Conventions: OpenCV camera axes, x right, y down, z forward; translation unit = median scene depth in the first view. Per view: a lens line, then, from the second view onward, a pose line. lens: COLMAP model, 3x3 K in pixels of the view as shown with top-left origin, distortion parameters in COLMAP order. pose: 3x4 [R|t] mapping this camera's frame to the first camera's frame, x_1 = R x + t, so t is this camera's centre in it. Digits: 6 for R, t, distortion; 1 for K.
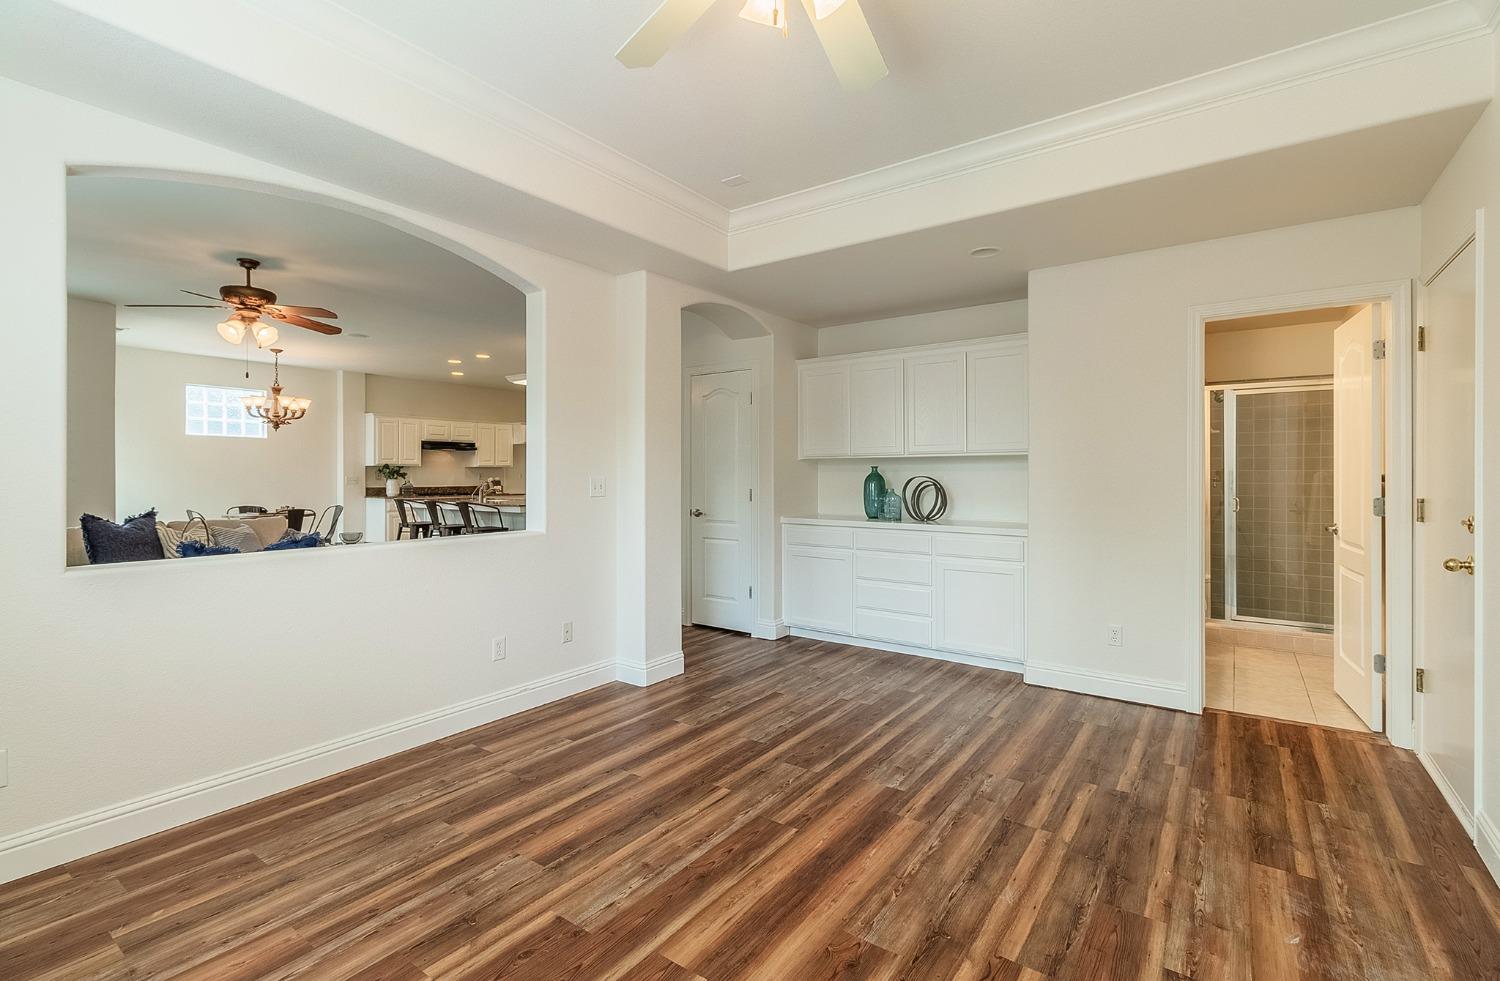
lens RADIAL K [[676.5, 0, 733.7], [0, 676.5, 471.0], [0, 0, 1]] dist [0.006354, -0.000444]
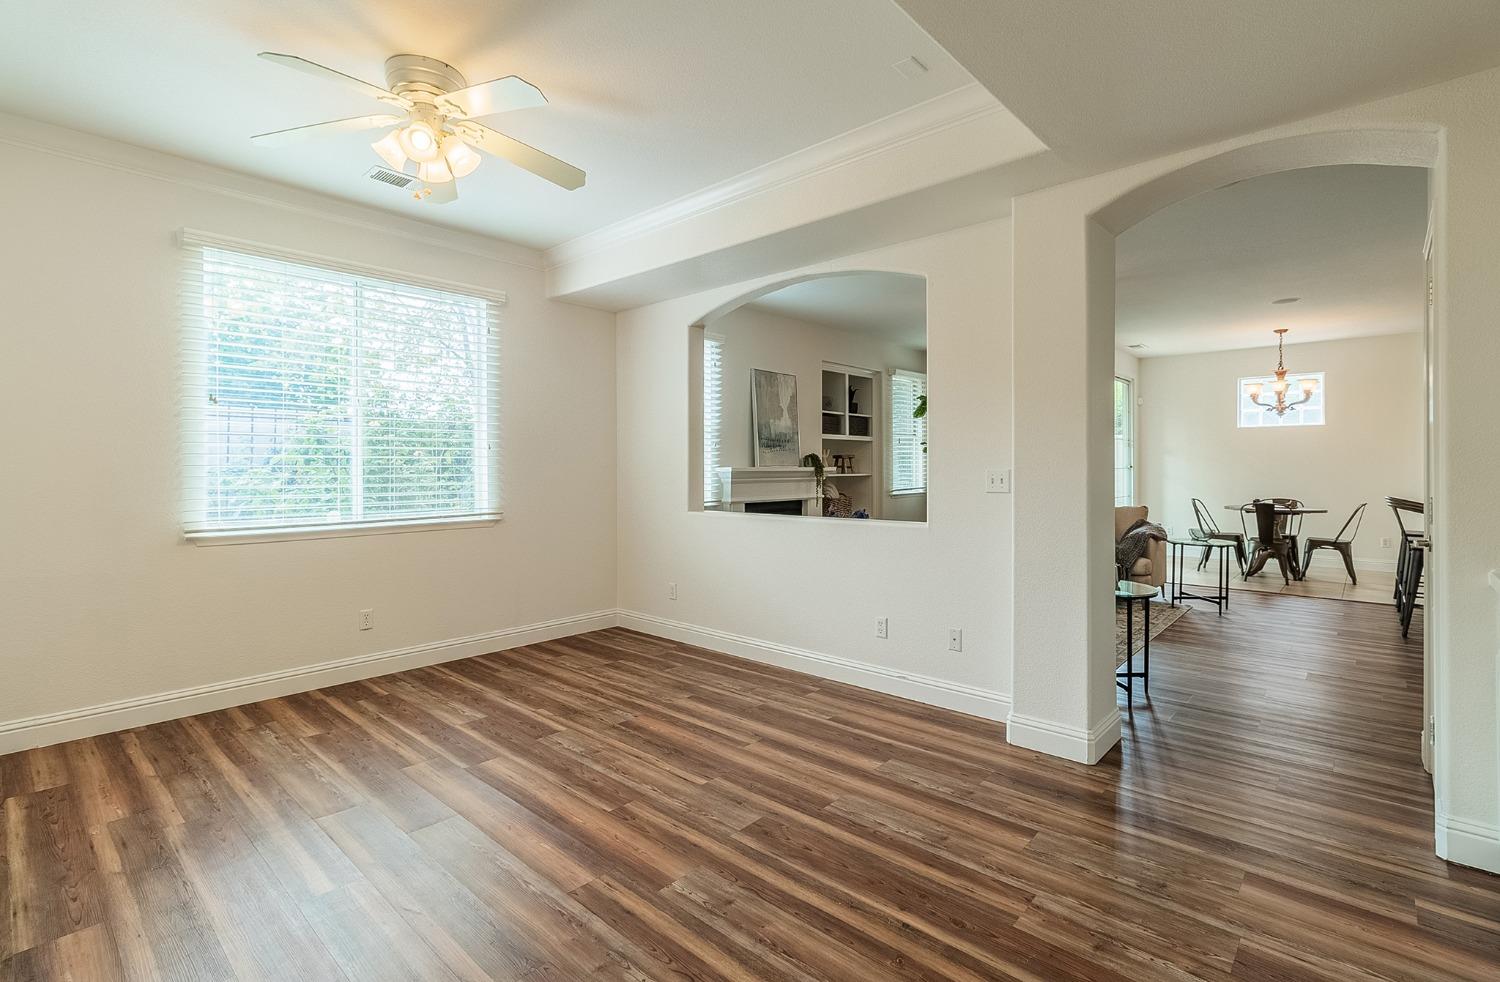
lens RADIAL K [[676.5, 0, 759.3], [0, 676.5, 470.1], [0, 0, 1]] dist [0.006354, -0.000444]
pose [[-0.084593, 0.004380, -0.996406, 0.470952], [0.009753, 0.999946, 0.003568, 0.002265], [0.996368, -0.009416, -0.084631, 0.562742]]
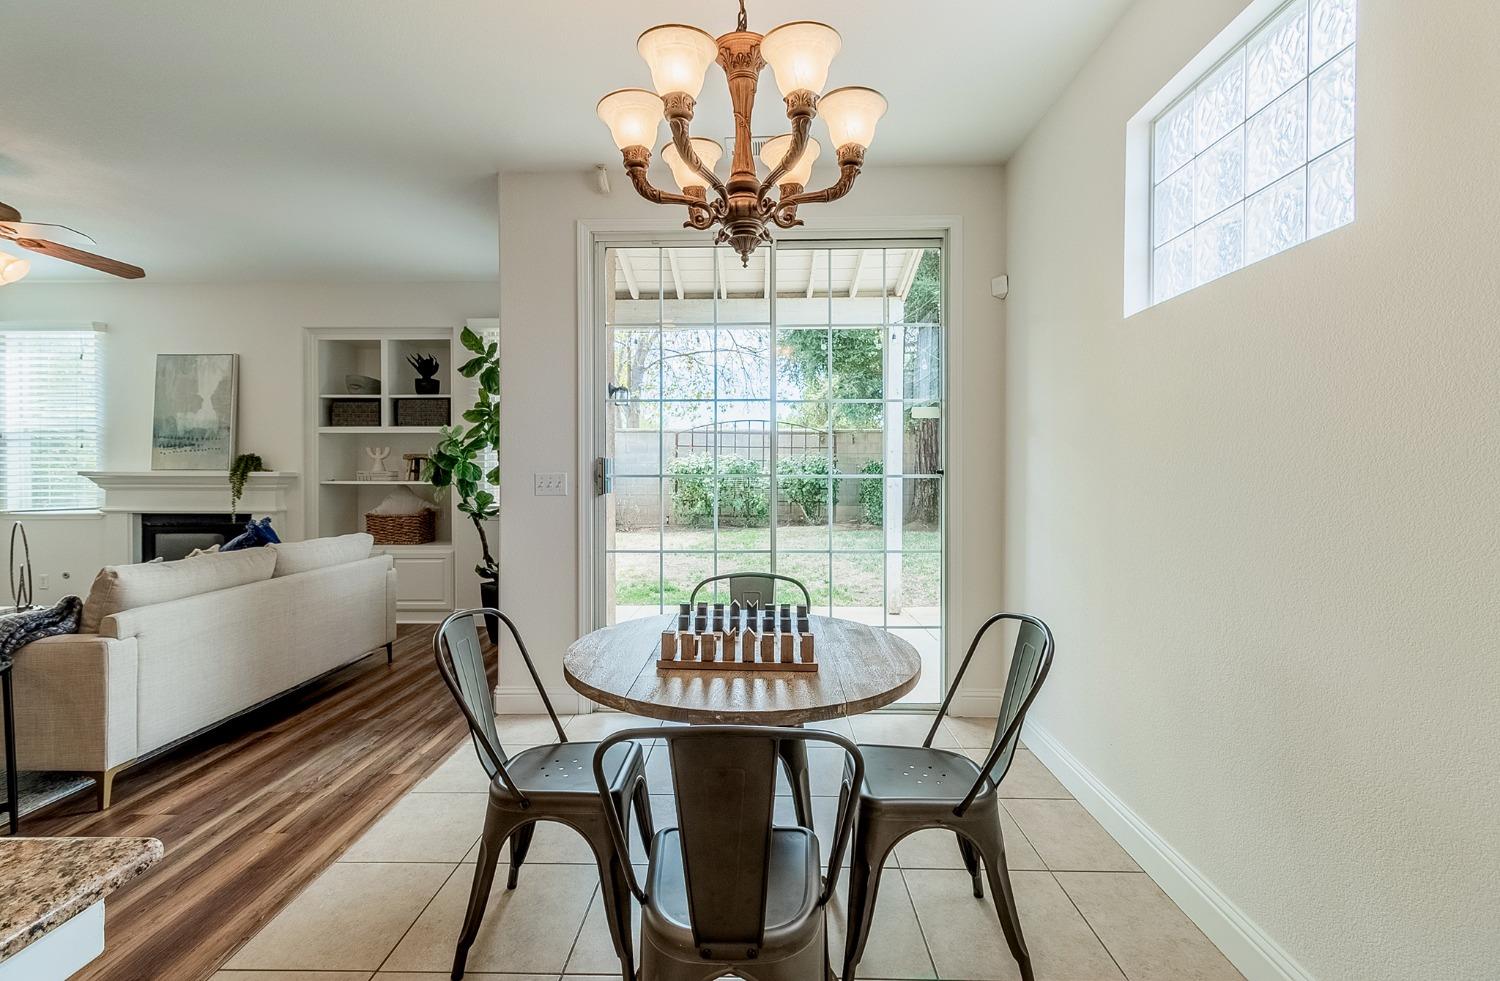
lens RADIAL K [[676.5, 0, 746.9], [0, 676.5, 474.7], [0, 0, 1]] dist [0.006354, -0.000444]
pose [[-0.812316, 0.002180, -0.583214, -0.843107], [0.004222, 0.999989, -0.002142, 0.012522], [0.583203, -0.004203, -0.812316, 1.784704]]
